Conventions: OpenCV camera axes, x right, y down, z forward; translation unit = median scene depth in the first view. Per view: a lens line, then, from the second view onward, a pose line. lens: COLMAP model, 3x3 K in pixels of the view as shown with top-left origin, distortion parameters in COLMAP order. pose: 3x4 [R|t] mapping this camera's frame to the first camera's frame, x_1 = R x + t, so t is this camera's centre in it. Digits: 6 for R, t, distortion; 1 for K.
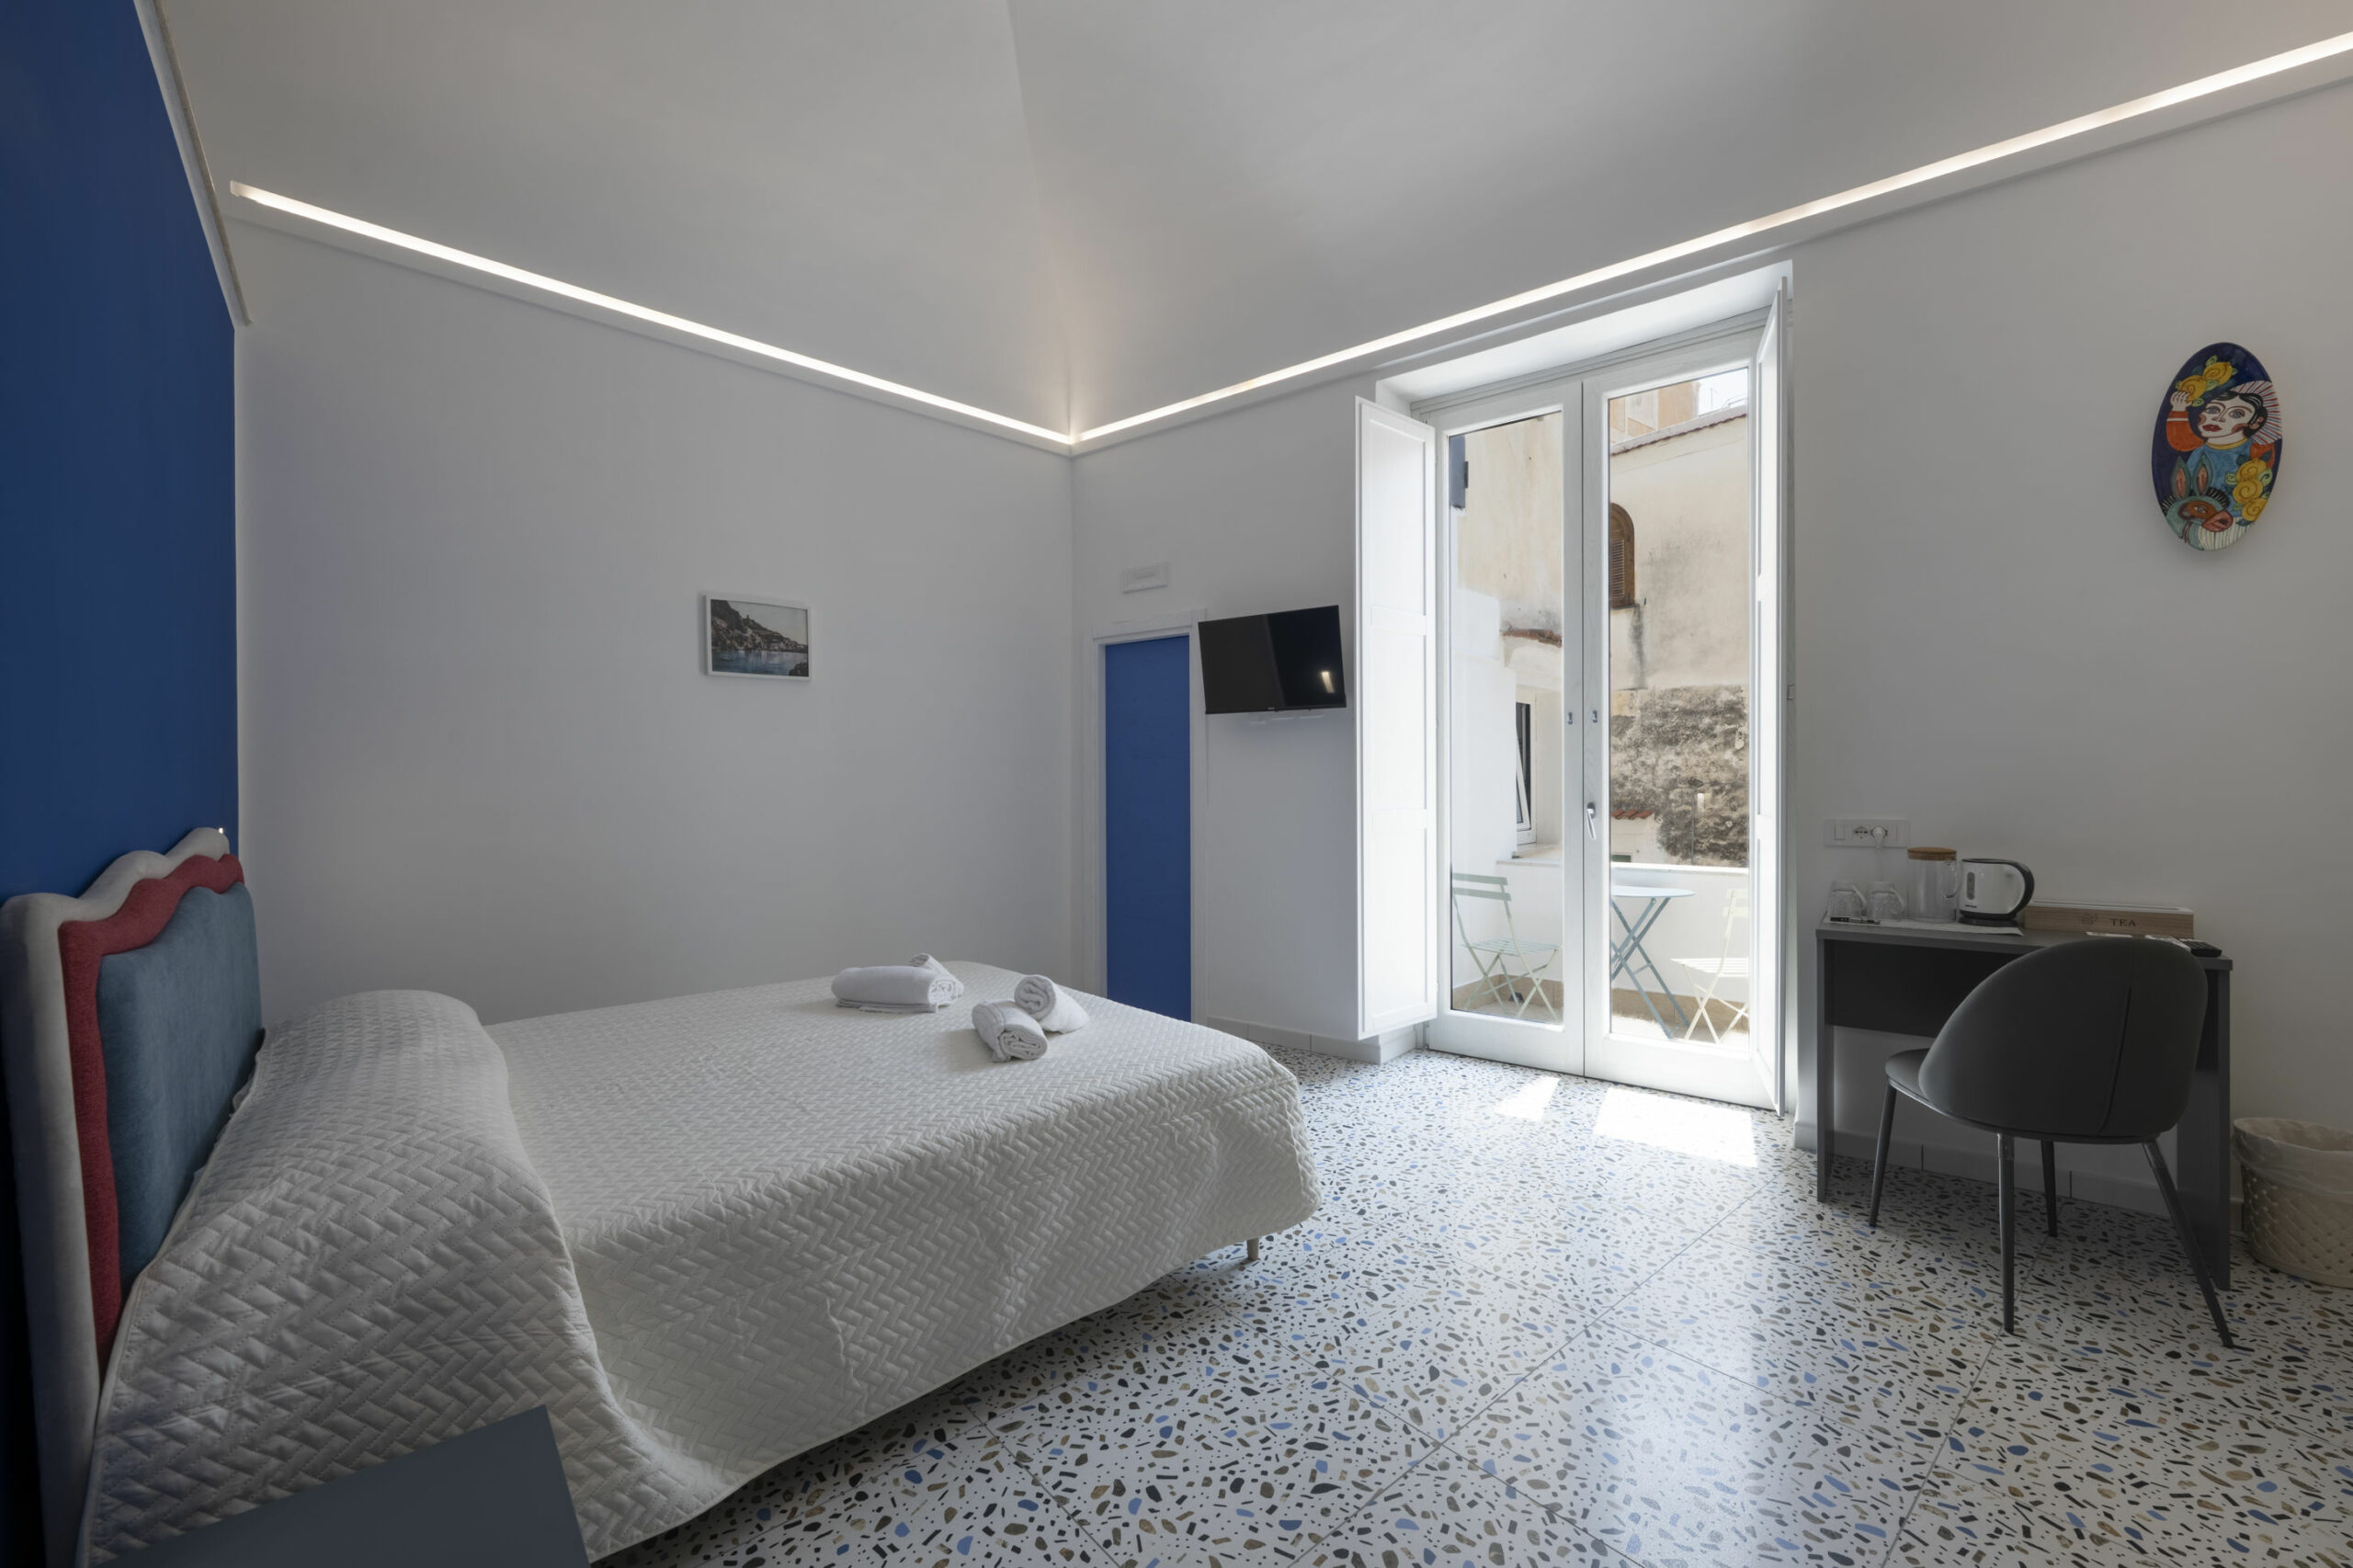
lens RADIAL K [[936.2, 0, 1176.5], [0, 936.2, 784.0], [0, 0, 1]] dist [-0.001917, 0.000370]
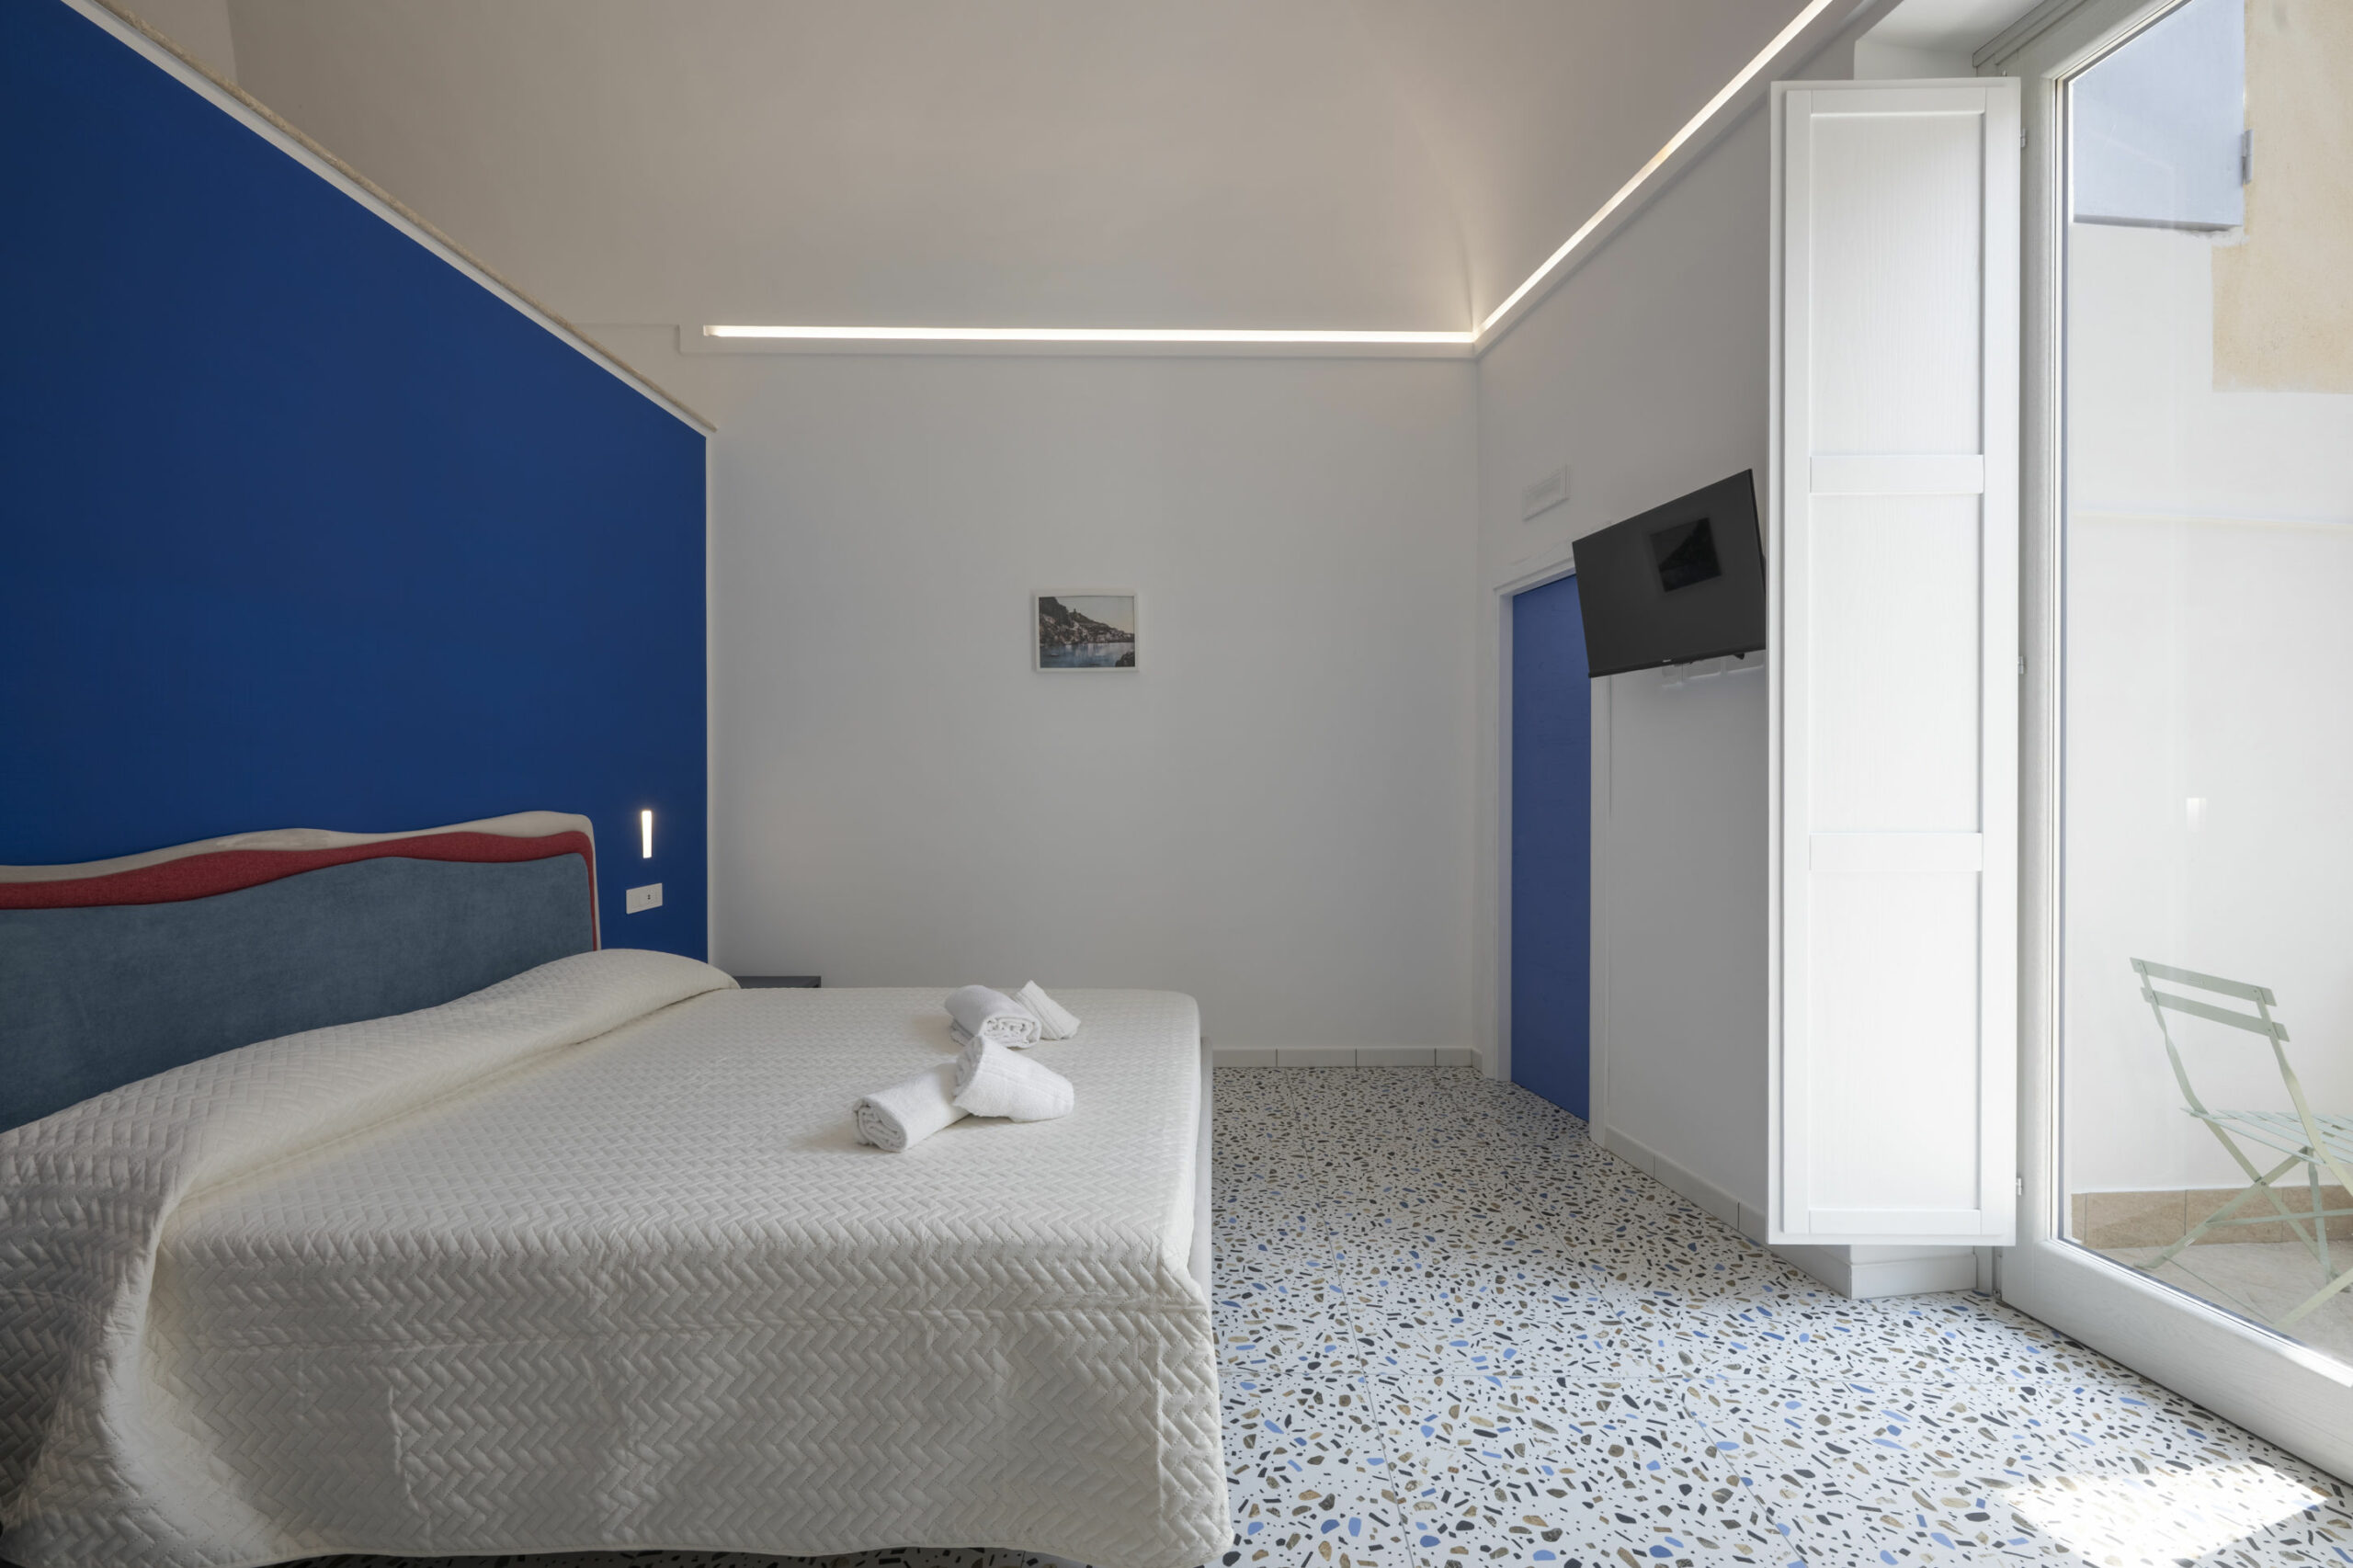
lens RADIAL K [[936.2, 0, 1176.5], [0, 936.2, 784.0], [0, 0, 1]] dist [-0.001917, 0.000370]
pose [[0.747280, 0.007076, -0.664472, 0.292589], [-0.003913, 0.999973, 0.006249, -0.001898], [0.664498, -0.002069, 0.747287, 0.343677]]
